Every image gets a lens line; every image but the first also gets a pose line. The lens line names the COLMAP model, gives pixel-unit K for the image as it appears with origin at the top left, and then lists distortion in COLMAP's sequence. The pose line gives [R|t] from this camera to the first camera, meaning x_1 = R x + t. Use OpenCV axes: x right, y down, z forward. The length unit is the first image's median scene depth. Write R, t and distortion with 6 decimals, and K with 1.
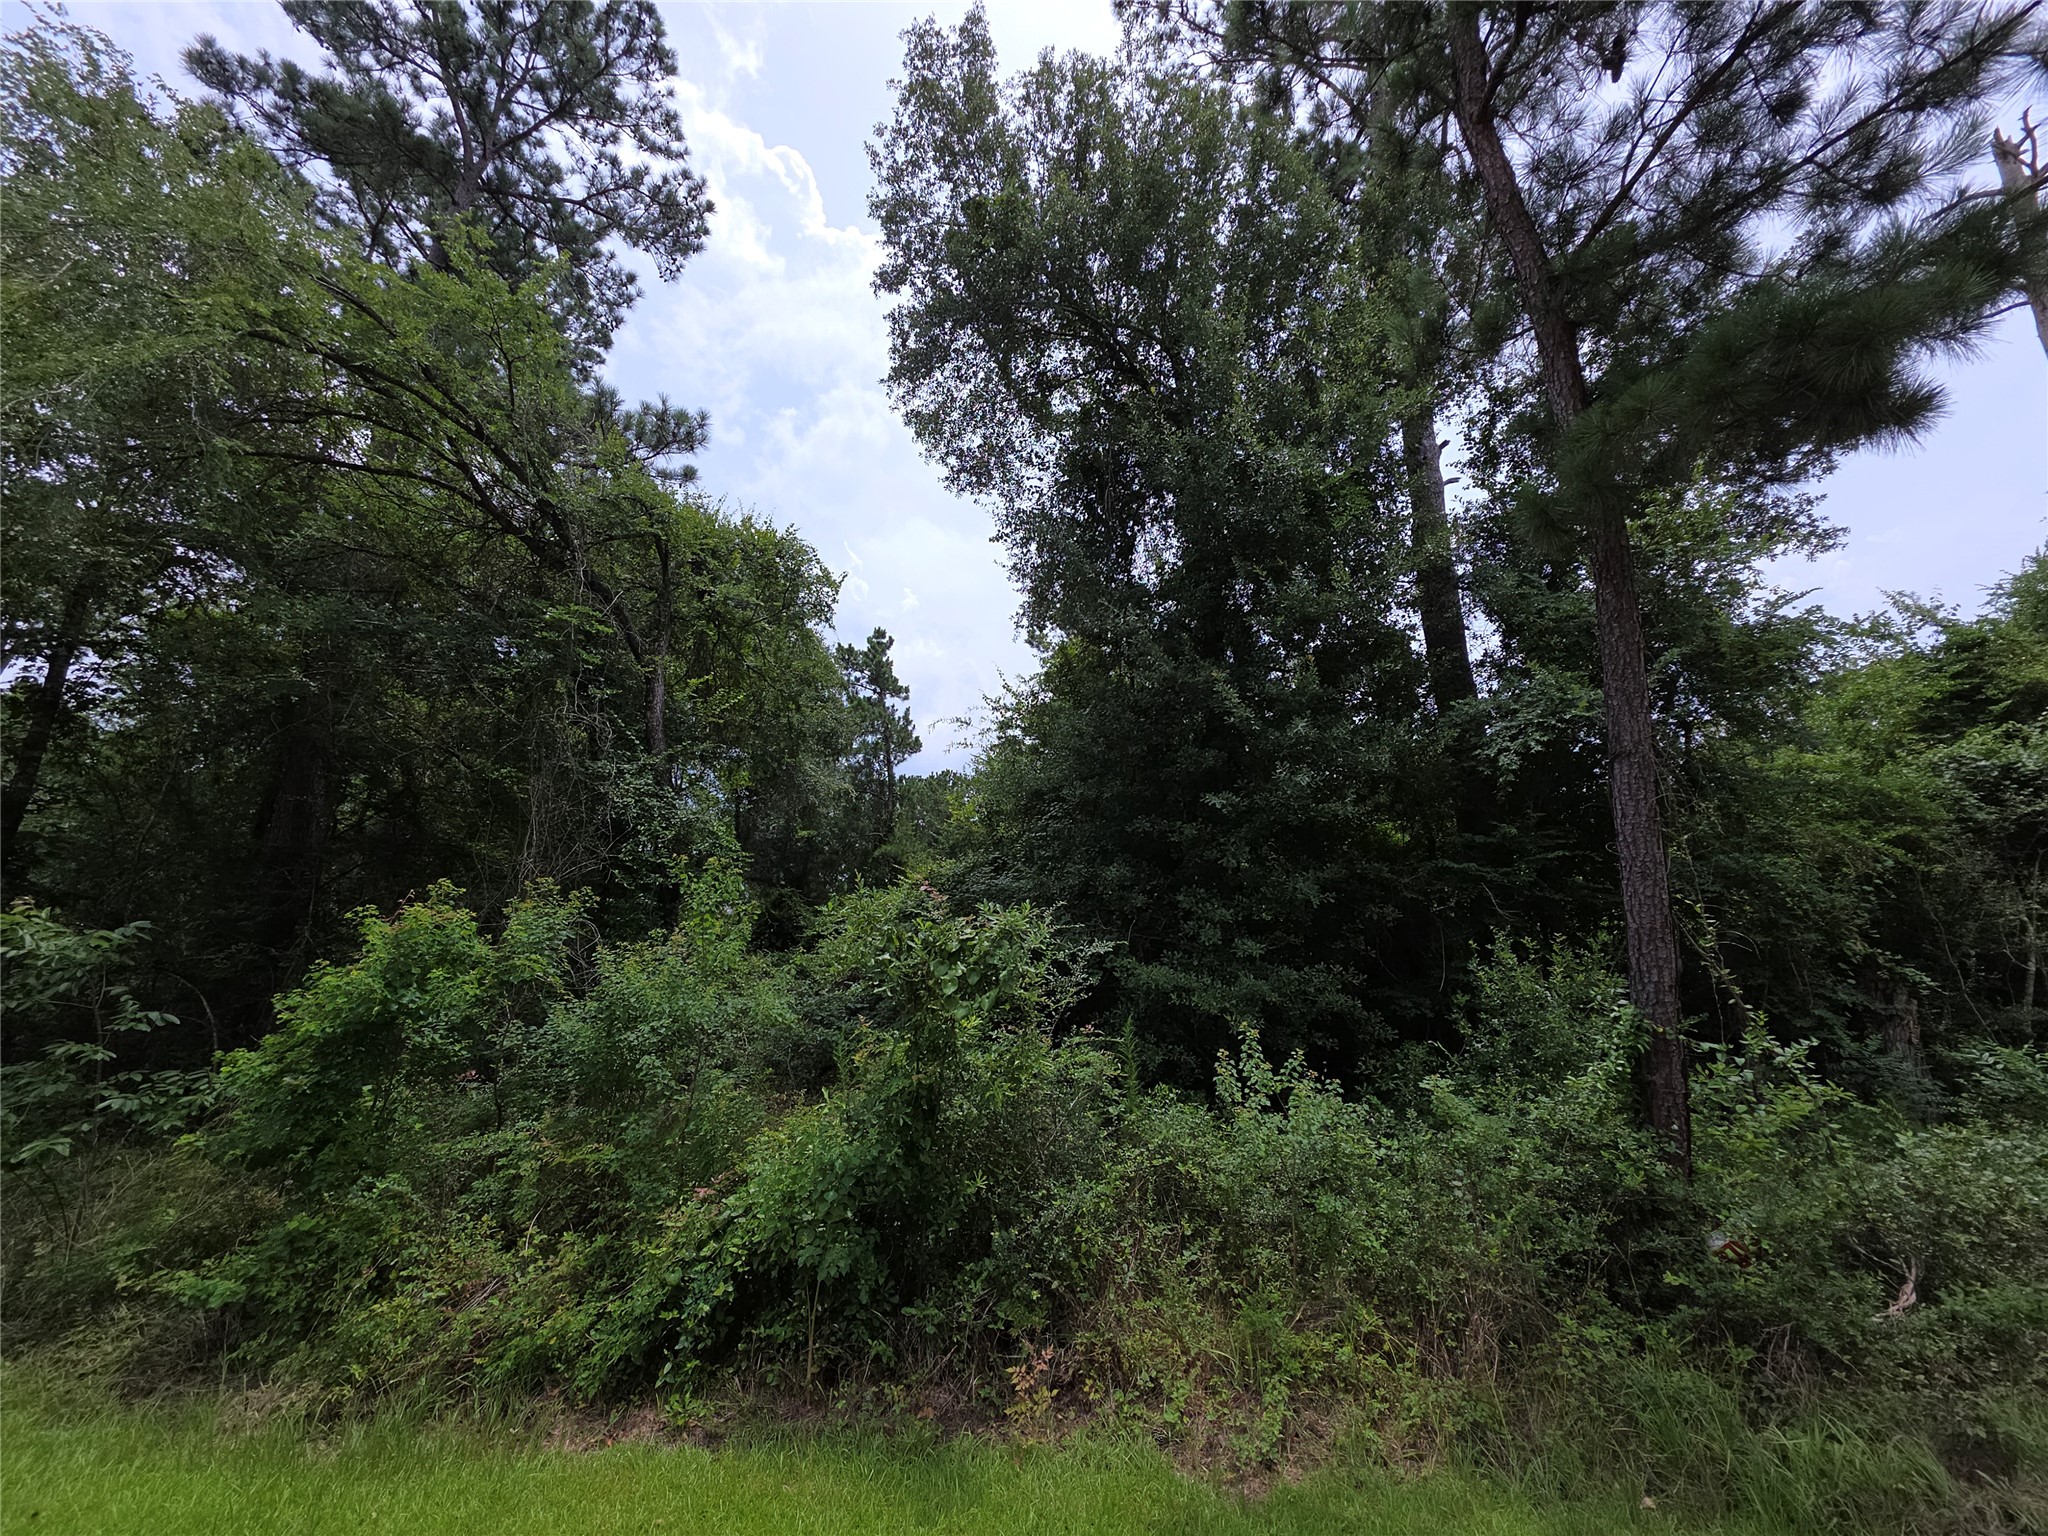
lens RADIAL K [[810.0, 0, 1024.6], [0, 810.0, 765.7], [0, 0, 1]] dist [0.003048, -0.000688]
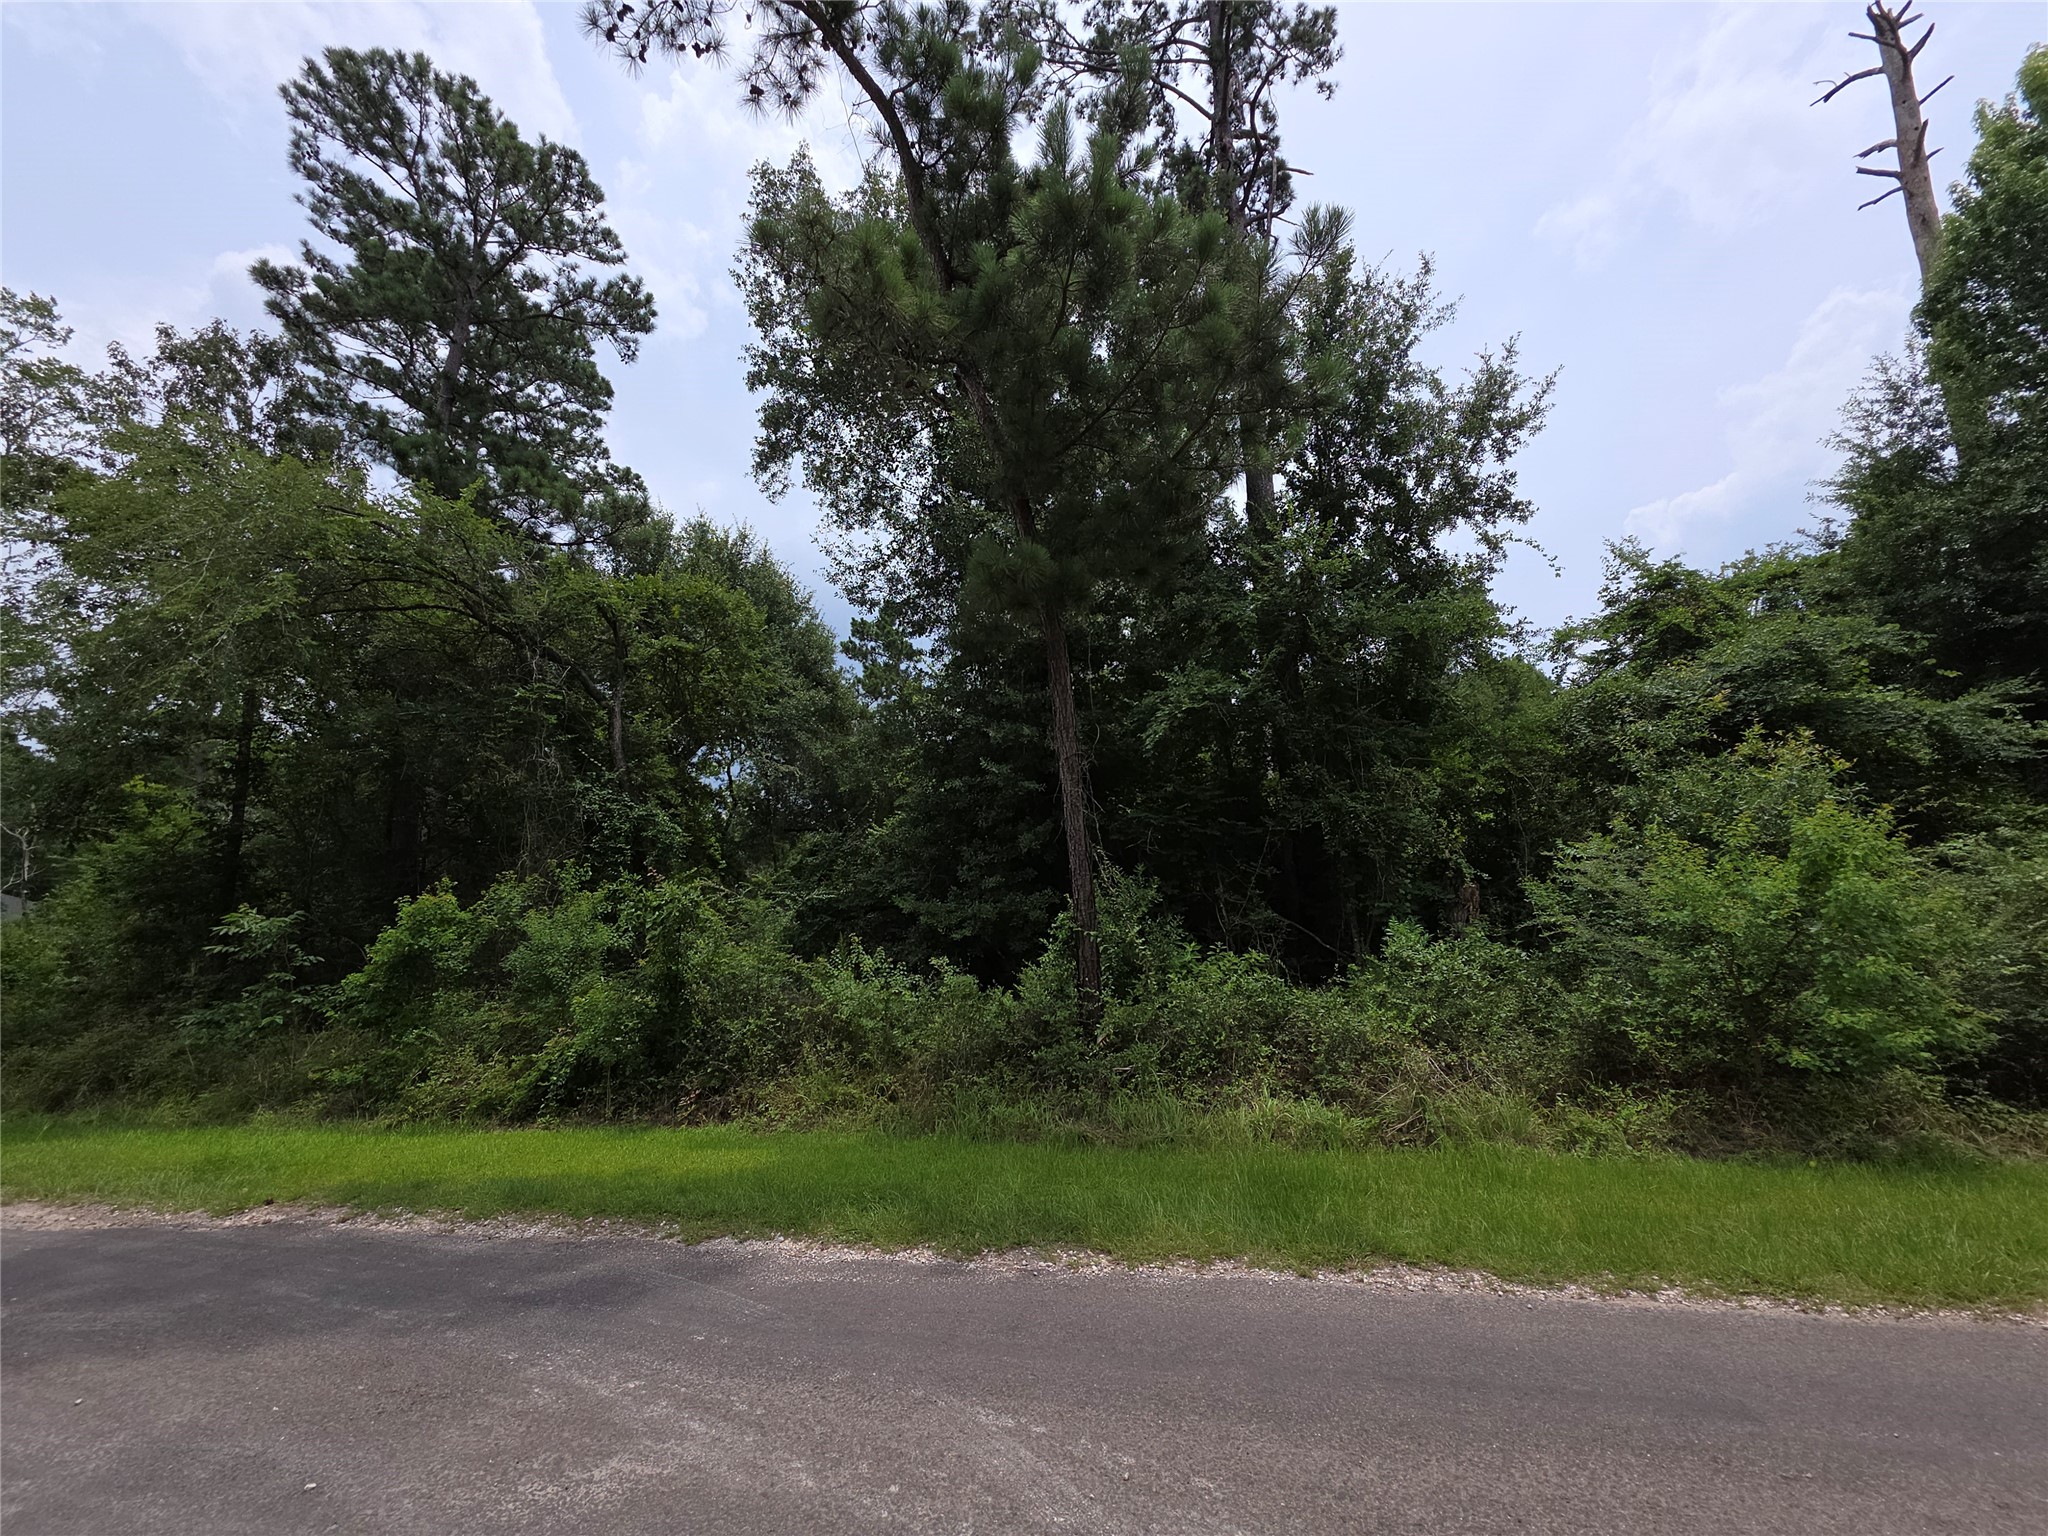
lens RADIAL K [[801.0, 0, 1014.0], [0, 801.0, 767.1], [0, 0, 1]] dist [0.001187, -0.000062]
pose [[0.989299, -0.076799, -0.124056, 0.517199], [0.087610, 0.992592, 0.084171, -0.096228], [0.116673, -0.094139, 0.988699, -0.395166]]
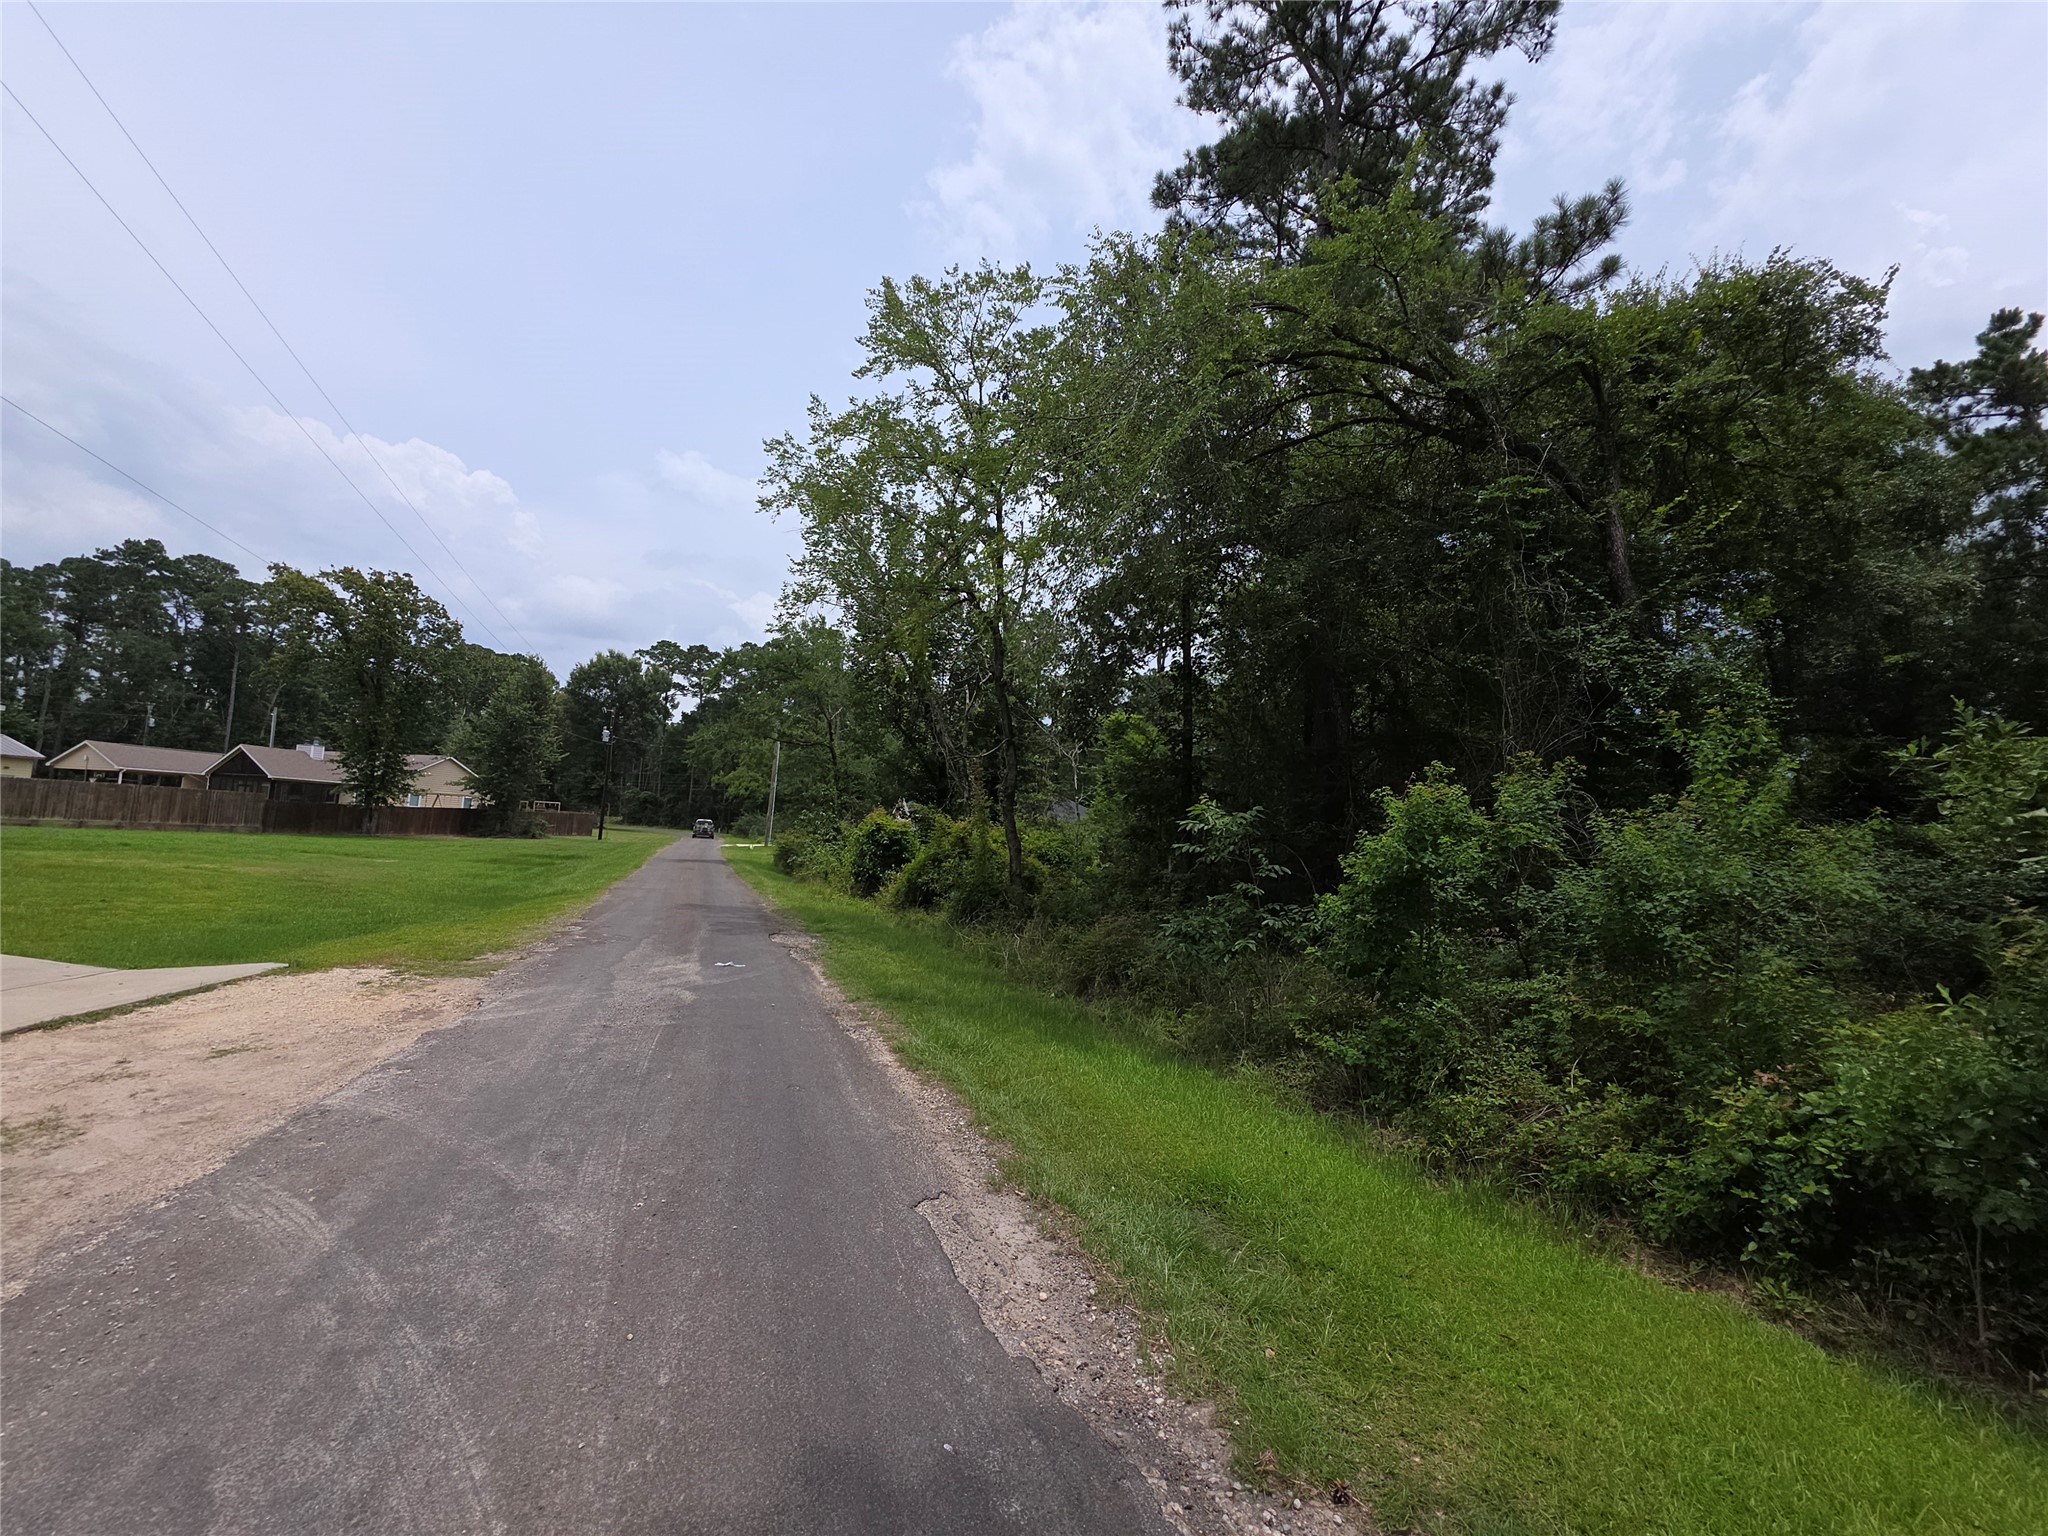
lens RADIAL K [[810.0, 0, 1024.6], [0, 810.0, 765.7], [0, 0, 1]] dist [0.003048, -0.000688]
pose [[0.452330, -0.083101, -0.887971, 0.028186], [0.213399, 0.976812, 0.017290, 0.001071], [0.865944, -0.197313, 0.459575, -0.024385]]
